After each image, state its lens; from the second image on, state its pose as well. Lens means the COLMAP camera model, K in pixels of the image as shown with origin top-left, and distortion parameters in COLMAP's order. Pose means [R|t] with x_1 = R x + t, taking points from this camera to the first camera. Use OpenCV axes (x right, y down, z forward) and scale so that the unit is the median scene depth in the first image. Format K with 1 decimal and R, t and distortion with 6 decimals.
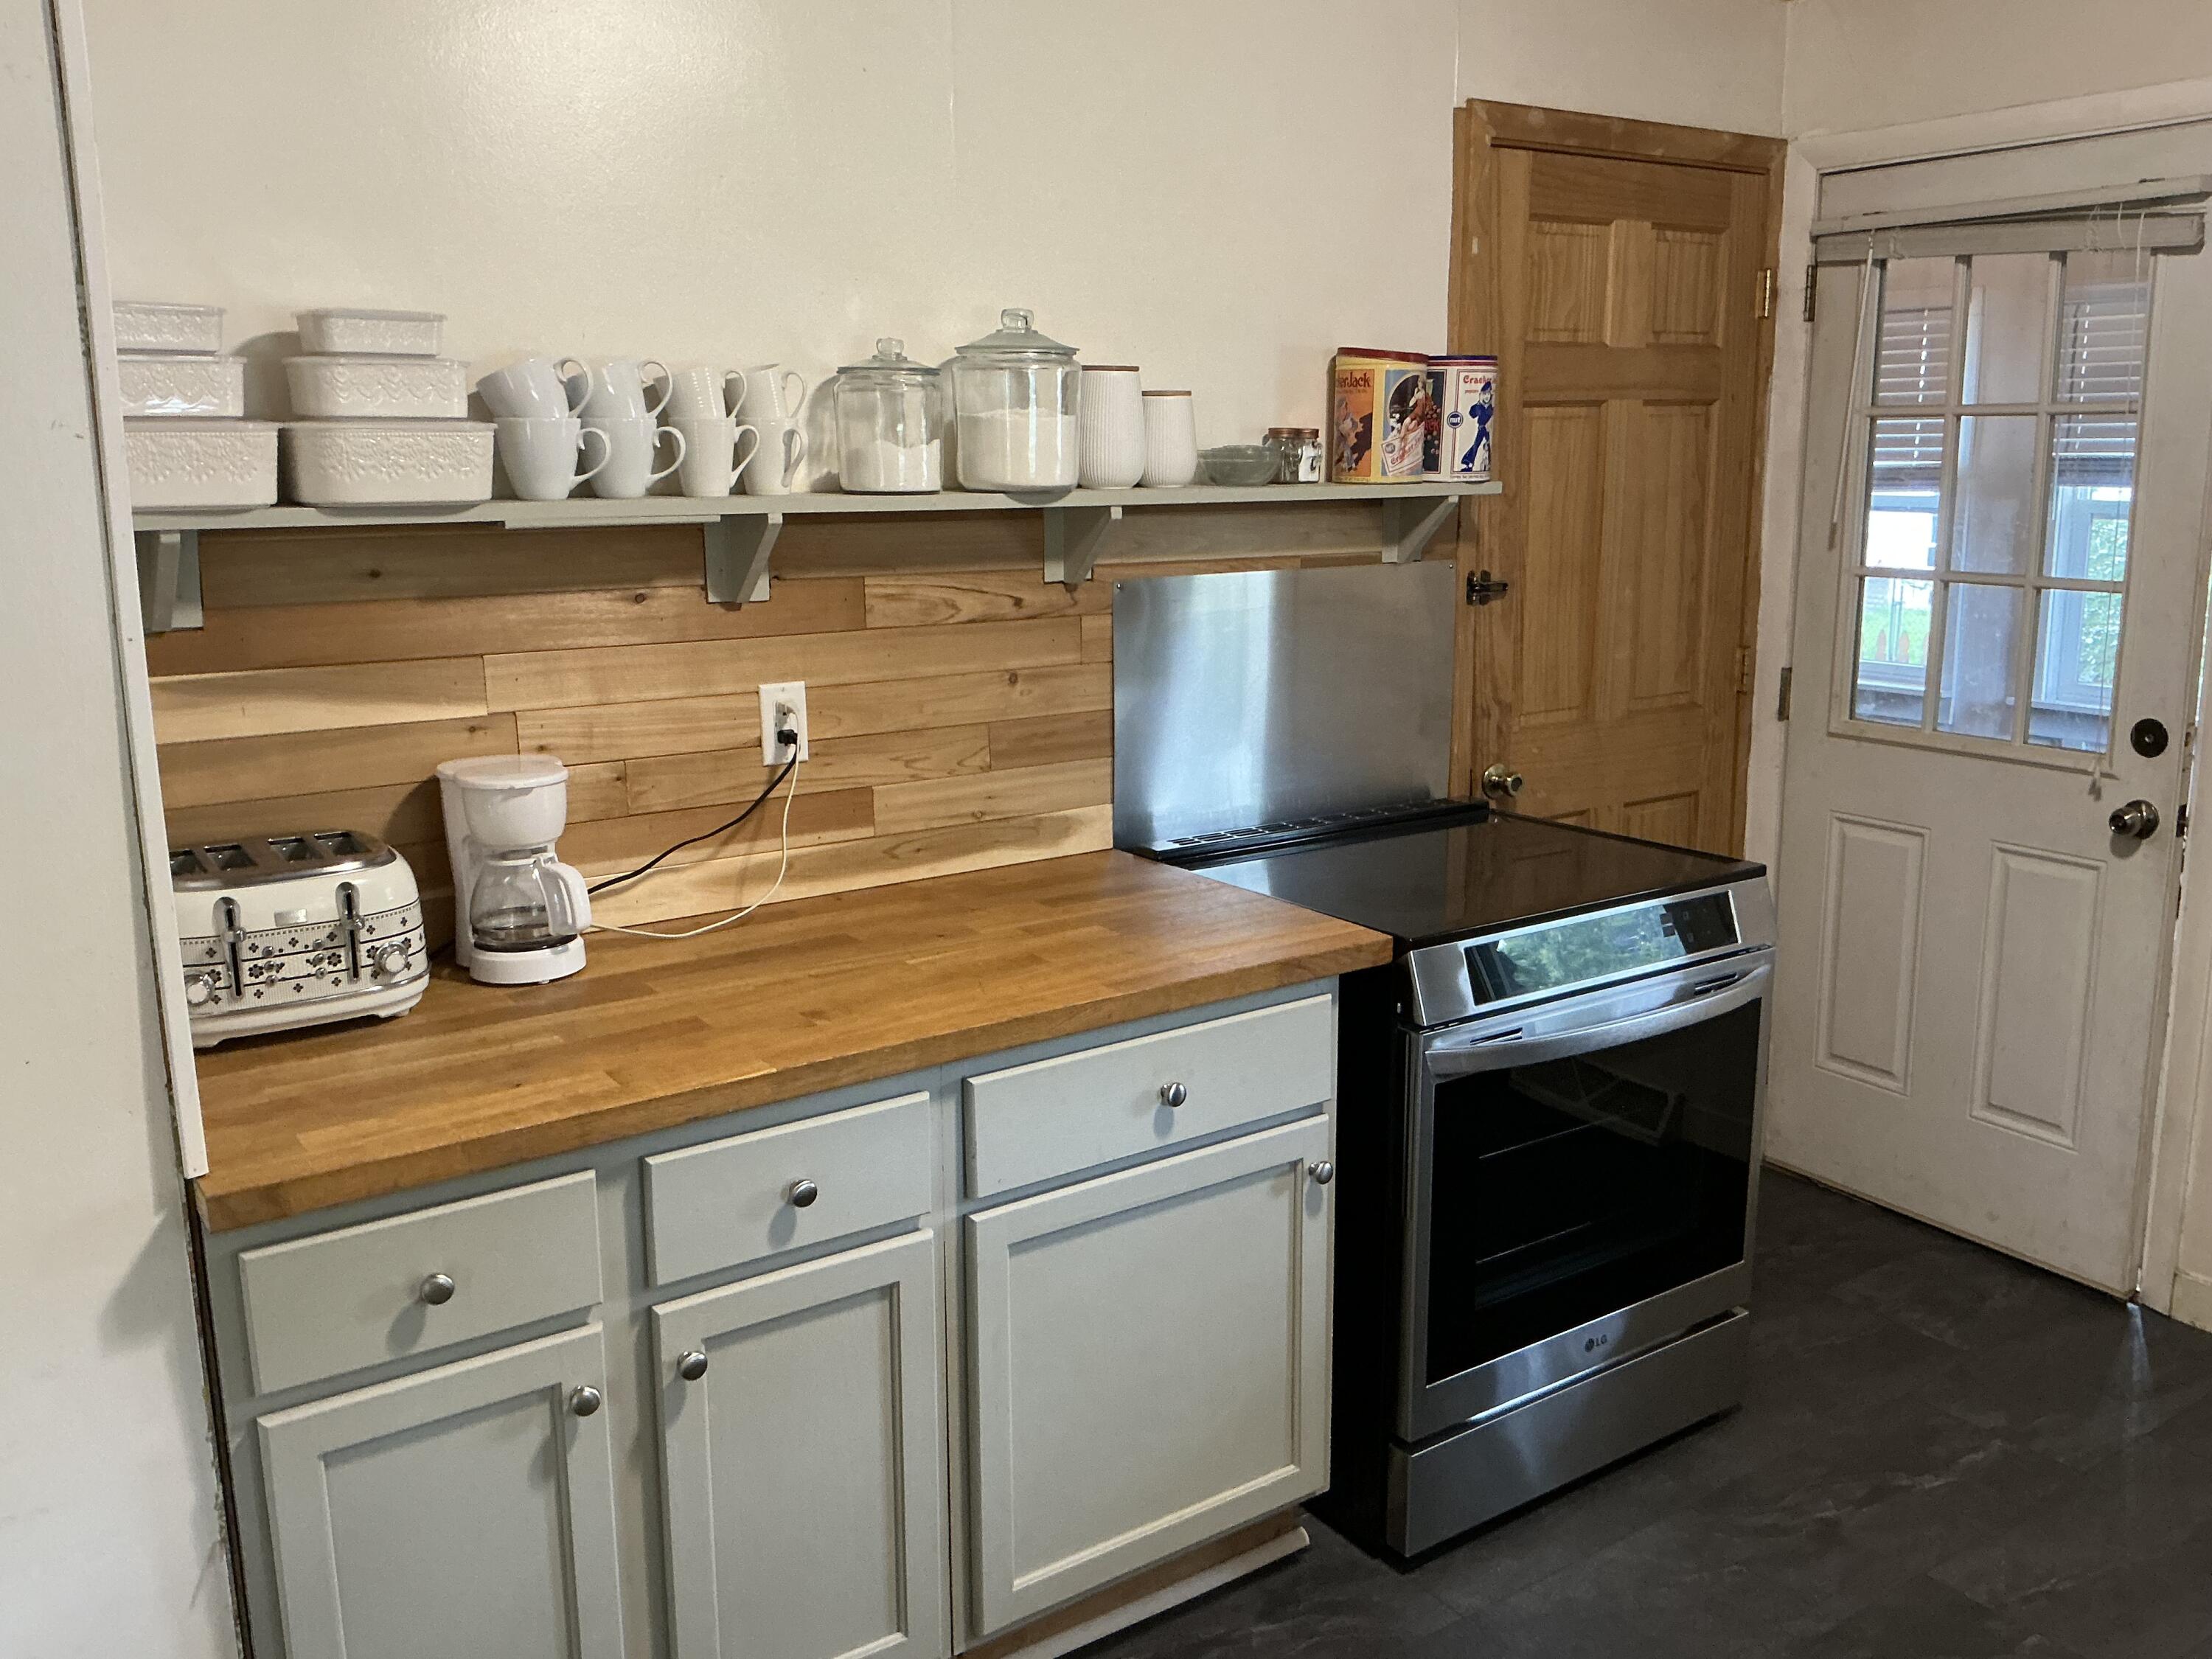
lens RADIAL K [[1835.5, 0, 1110.6], [0, 1835.5, 835.0], [0, 0, 1]] dist [0.158518, -0.336433]
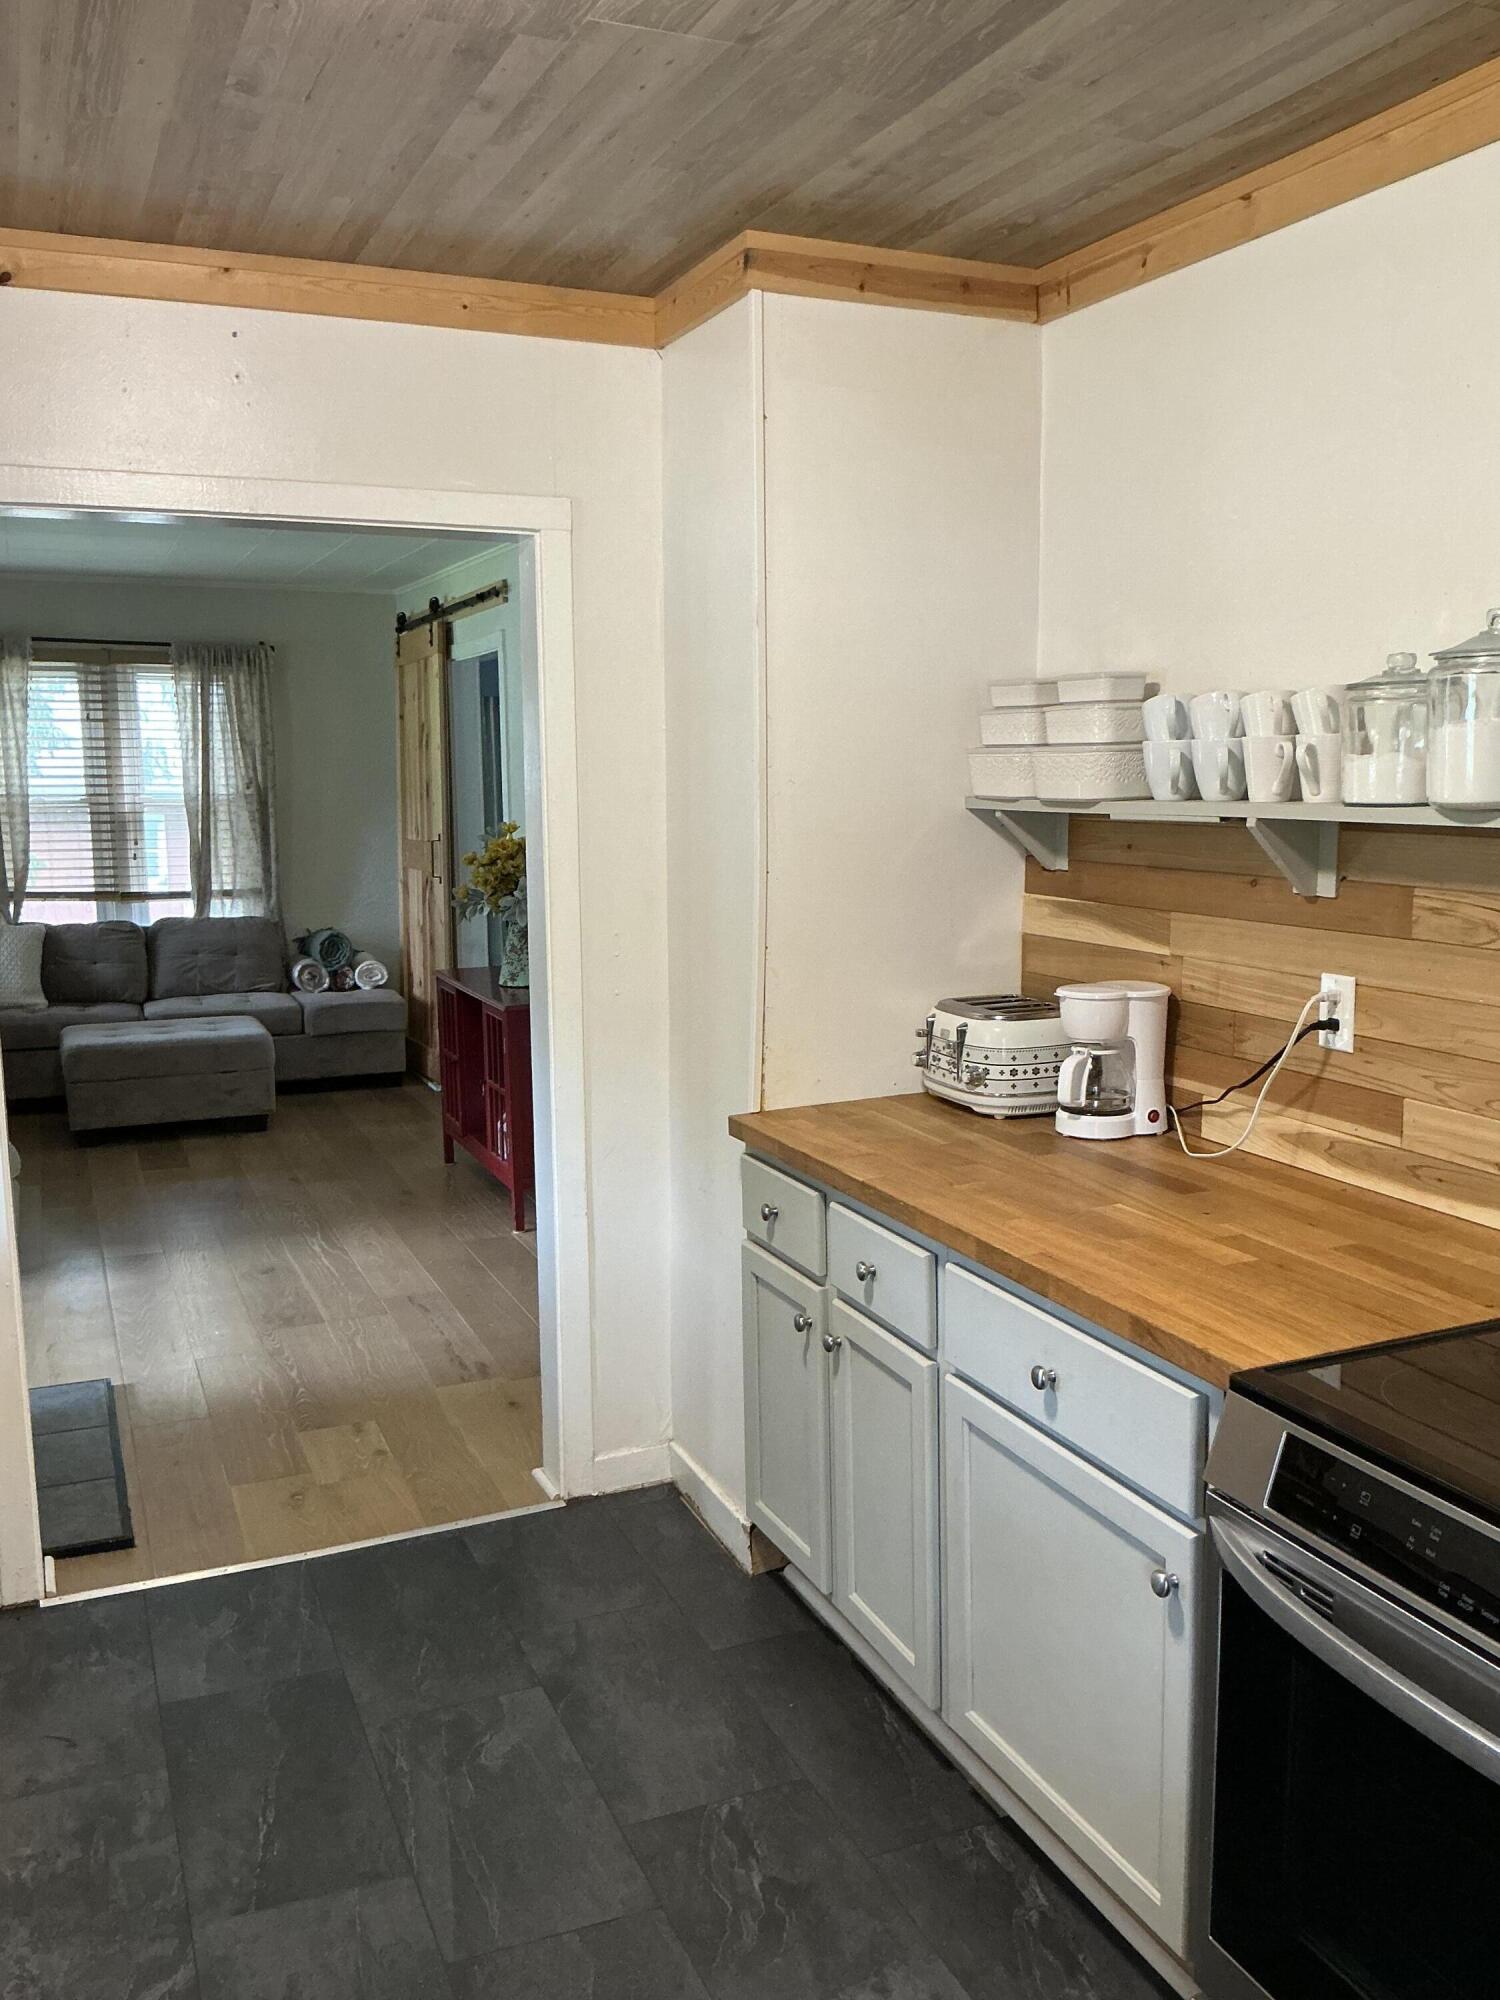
lens RADIAL K [[1659.6, 0, 750.0], [0, 1659.6, 1000.0], [0, 0, 1]] dist [0.158518, -0.336433]
pose [[-0.203506, 0.150365, -0.967458, 0.706755], [-0.188165, 0.963709, 0.189363, -0.158900], [0.960822, 0.220578, -0.167827, 0.702558]]
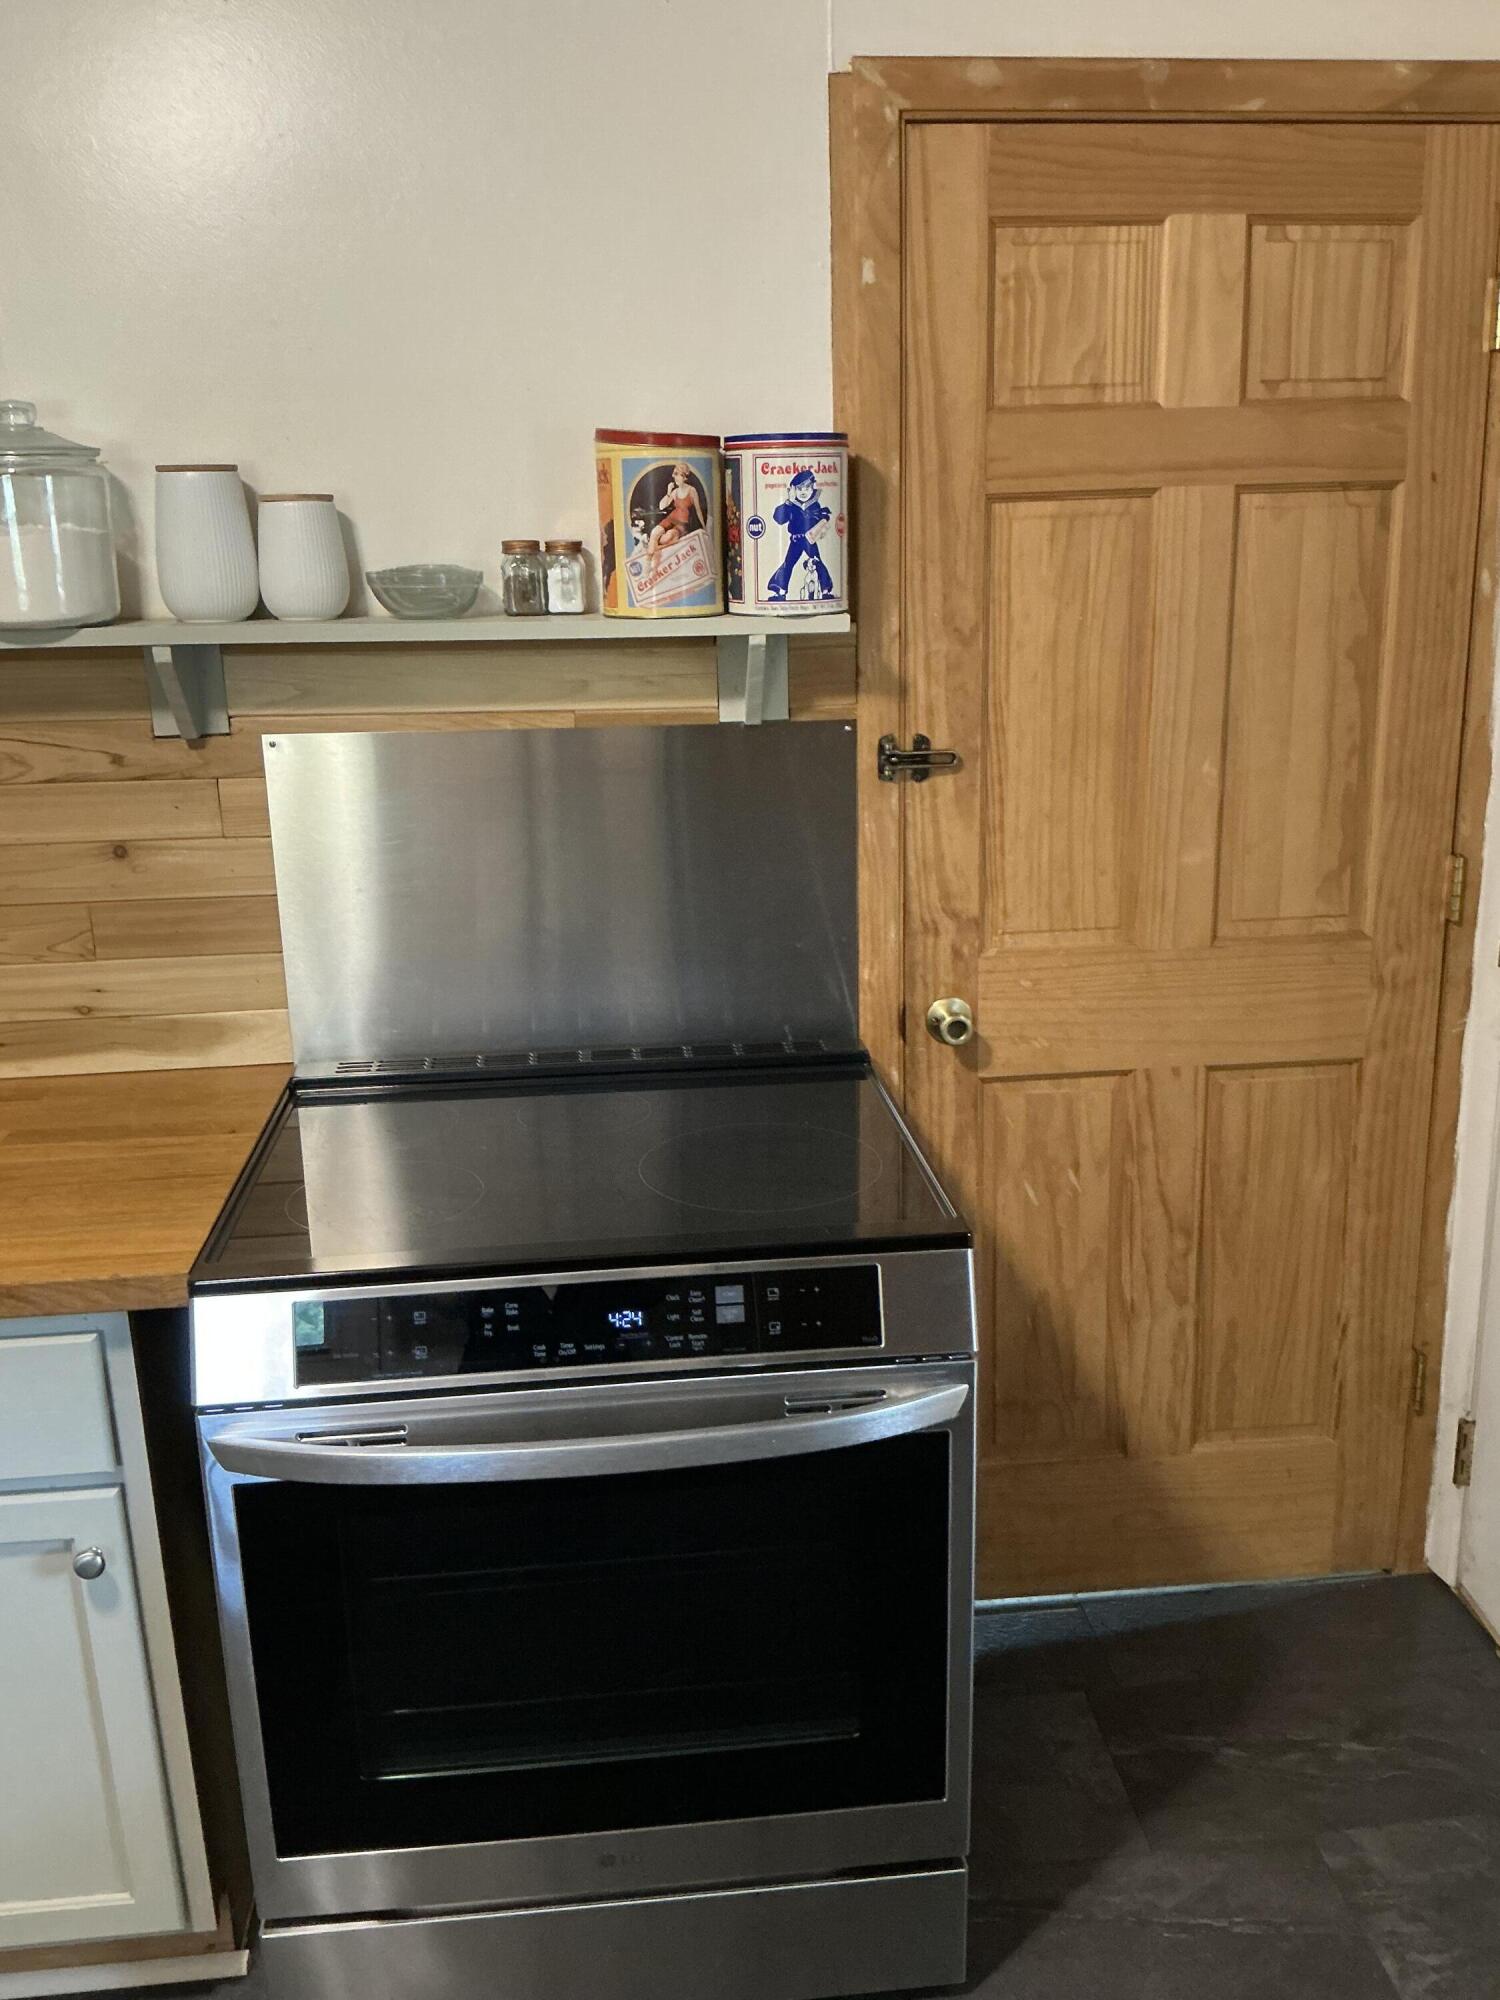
lens RADIAL K [[1659.6, 0, 750.0], [0, 1659.6, 1000.0], [0, 0, 1]] dist [0.158518, -0.336433]
pose [[0.871541, 0.118596, -0.475763, 0.512010], [-0.086388, 0.992270, 0.089095, -0.100861], [0.482652, -0.036549, 0.875049, 0.429214]]
